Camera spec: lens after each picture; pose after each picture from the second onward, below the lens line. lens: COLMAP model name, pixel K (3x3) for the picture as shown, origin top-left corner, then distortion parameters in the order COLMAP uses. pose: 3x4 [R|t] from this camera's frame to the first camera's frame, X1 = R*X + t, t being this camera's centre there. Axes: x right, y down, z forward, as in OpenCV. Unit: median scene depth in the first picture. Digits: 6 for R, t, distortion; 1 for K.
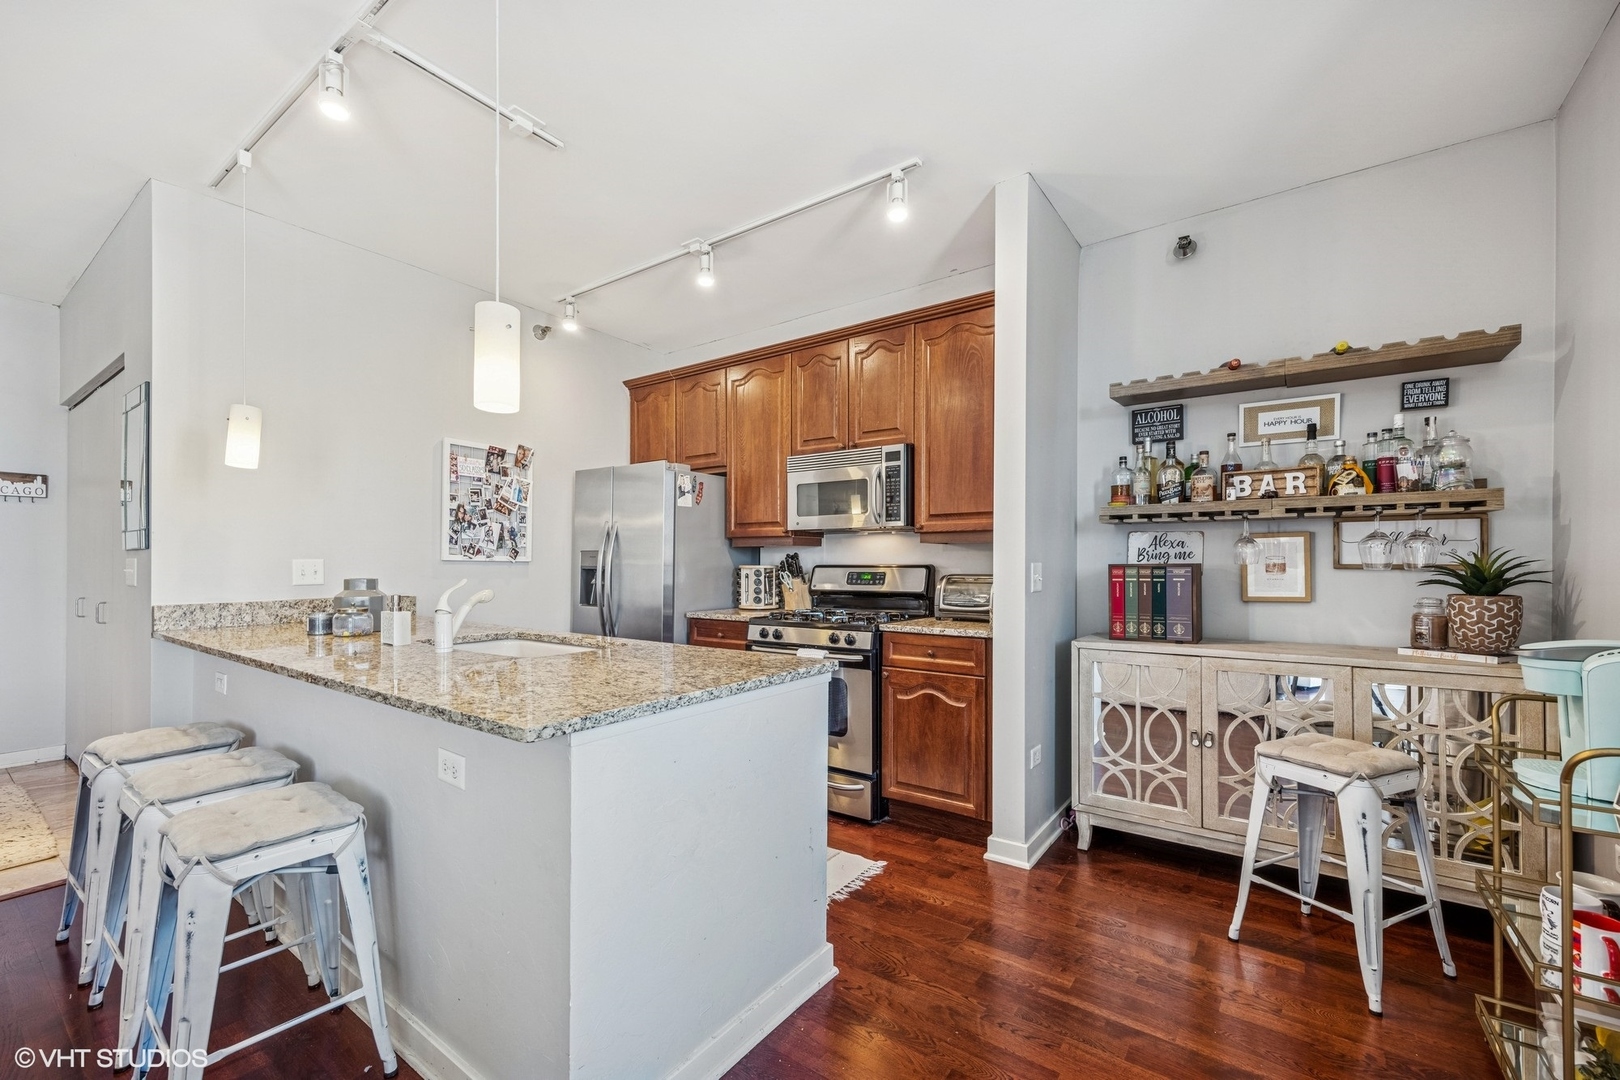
lens RADIAL K [[654.7, 0, 802.5], [0, 654.7, 553.7], [0, 0, 1]] dist [0.006107, 0.000267]
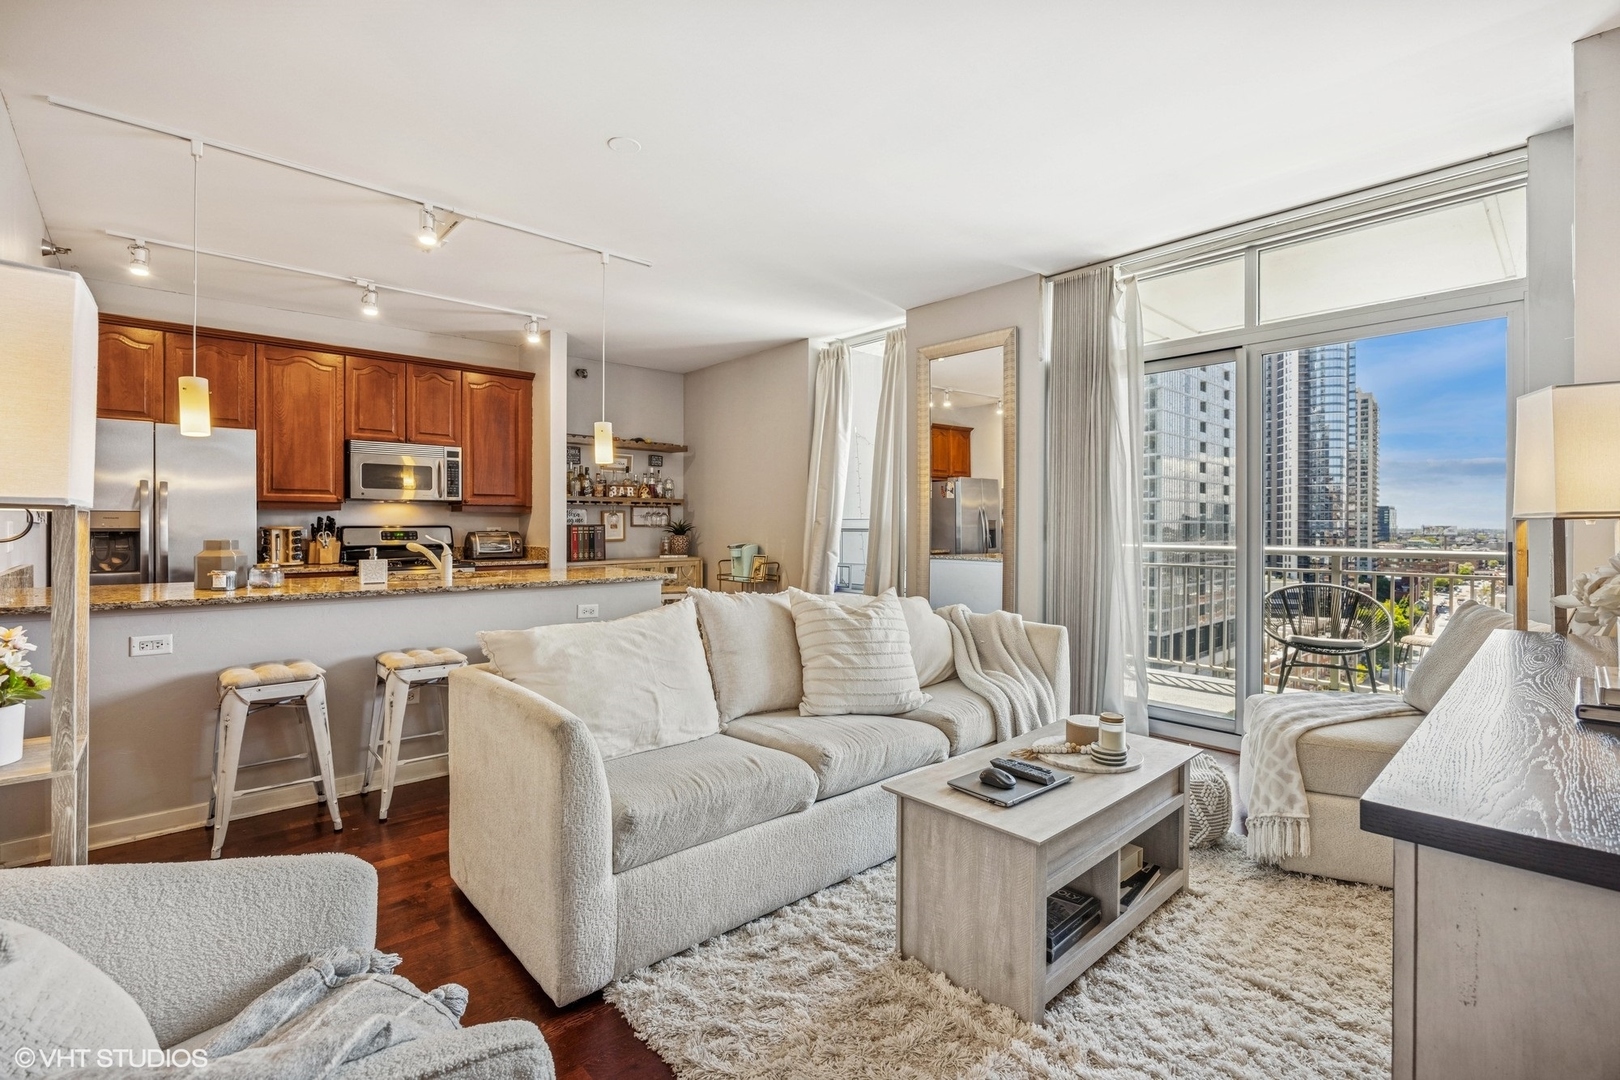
lens RADIAL K [[710.6, 0, 817.9], [0, 710.6, 528.2], [0, 0, 1]] dist [-0.010027, -0.000602]
pose [[0.209700, -0.003951, 0.977758, -1.619713], [-0.010635, 0.999923, 0.006321, 0.004283], [-0.977708, -0.011724, 0.209642, -0.224772]]
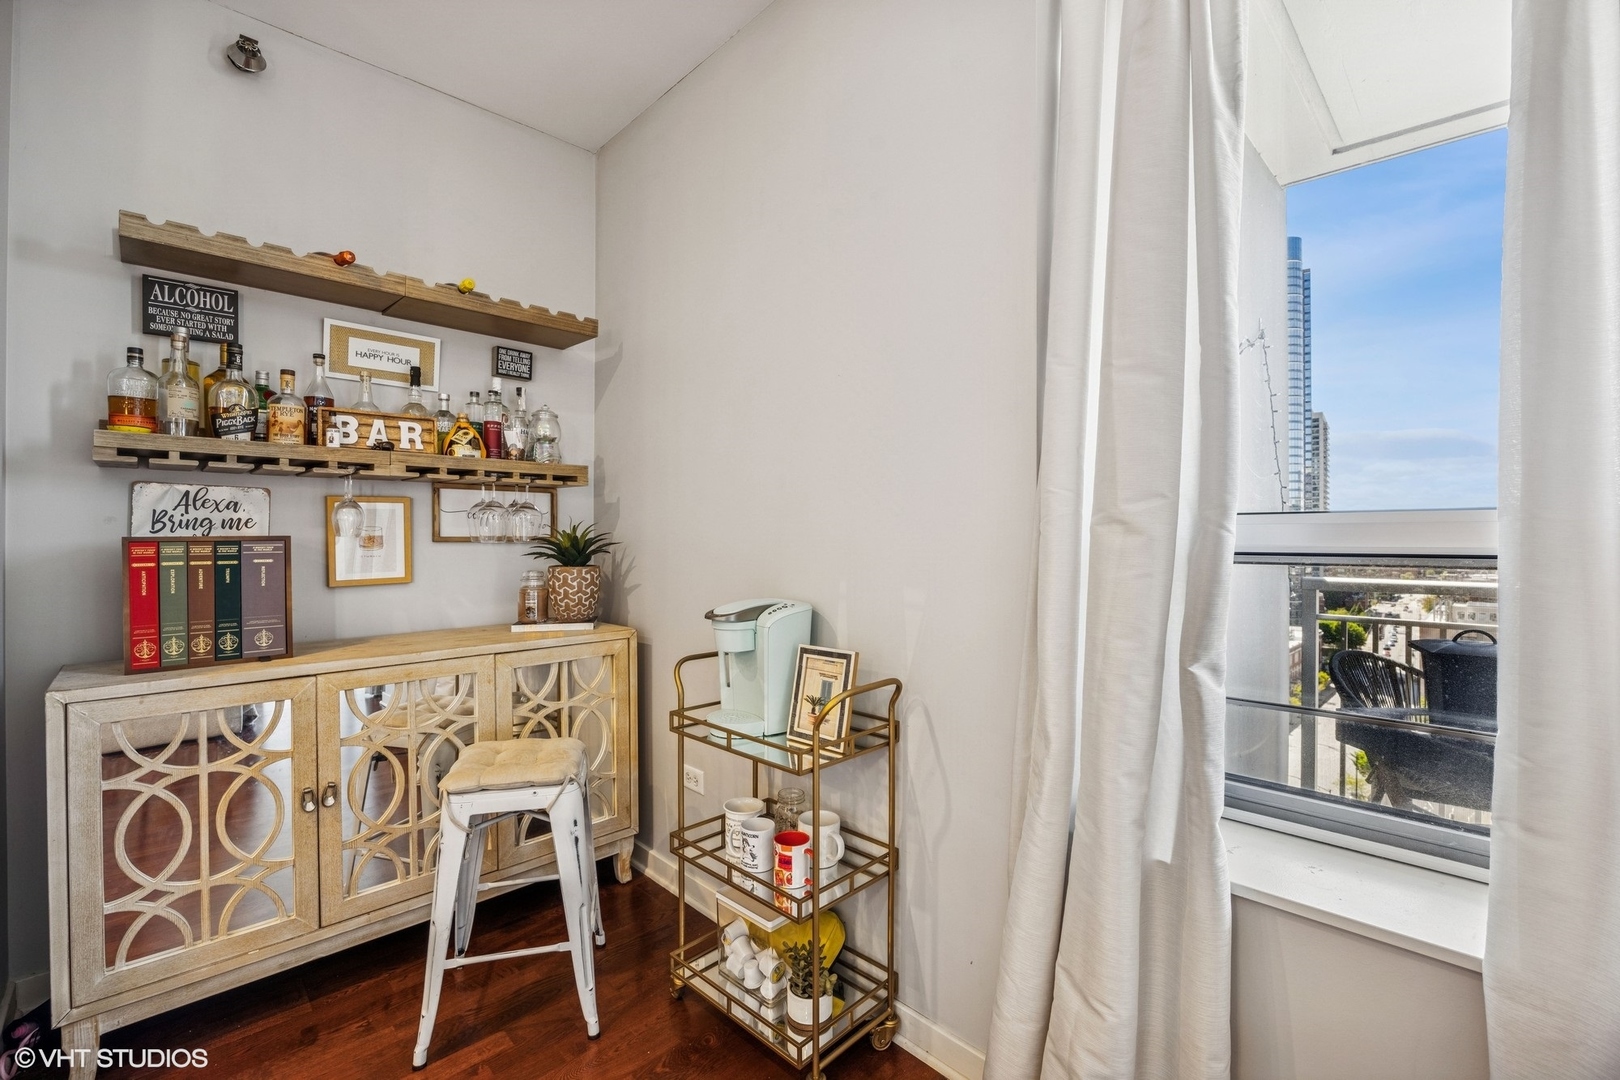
lens RADIAL K [[710.6, 0, 835.1], [0, 710.6, 534.6], [0, 0, 1]] dist [-0.010027, -0.000602]
pose [[0.160394, 0.002191, 0.987051, -0.017279], [-0.014525, 0.999895, 0.000141, 0.005545], [-0.986946, -0.014359, 0.160409, 0.337626]]
